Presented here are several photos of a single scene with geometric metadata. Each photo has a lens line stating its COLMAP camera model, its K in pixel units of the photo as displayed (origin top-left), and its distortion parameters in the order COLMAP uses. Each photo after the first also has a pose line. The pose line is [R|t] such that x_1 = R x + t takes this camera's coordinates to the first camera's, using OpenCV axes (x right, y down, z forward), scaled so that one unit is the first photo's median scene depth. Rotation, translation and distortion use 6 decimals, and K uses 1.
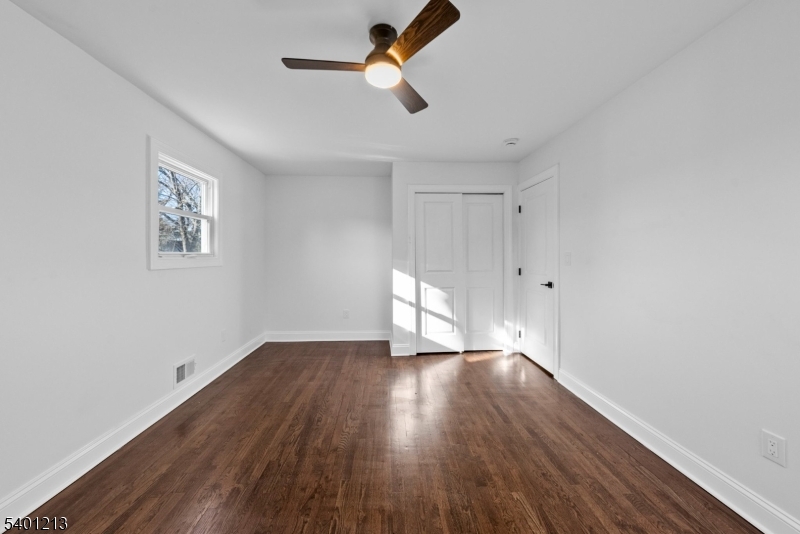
lens RADIAL K [[287.4, 0, 400.6], [0, 287.4, 262.5], [0, 0, 1]] dist [0.000249, -0.000002]
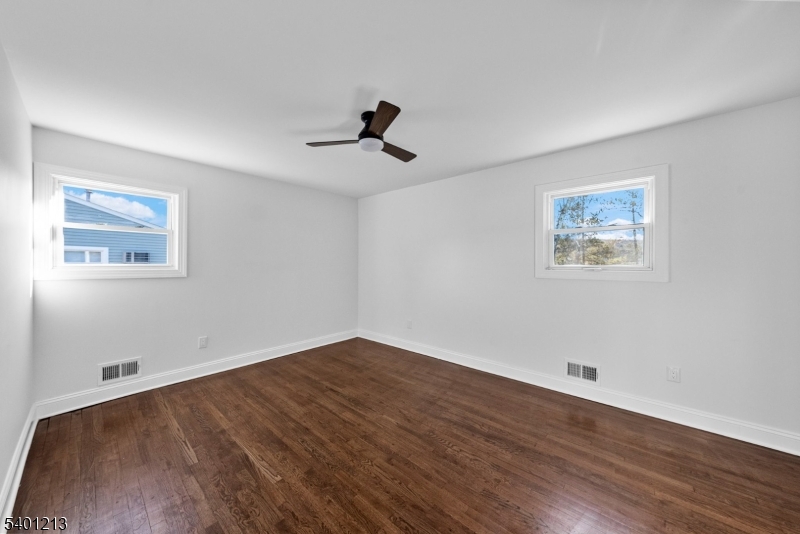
lens RADIAL K [[287.4, 0, 400.6], [0, 287.4, 262.5], [0, 0, 1]] dist [0.000249, -0.000002]
pose [[-0.699163, -0.010195, -0.714889, 0.605447], [-0.016196, 0.999868, 0.001581, -0.036310], [0.714779, 0.012684, -0.699236, 1.454573]]
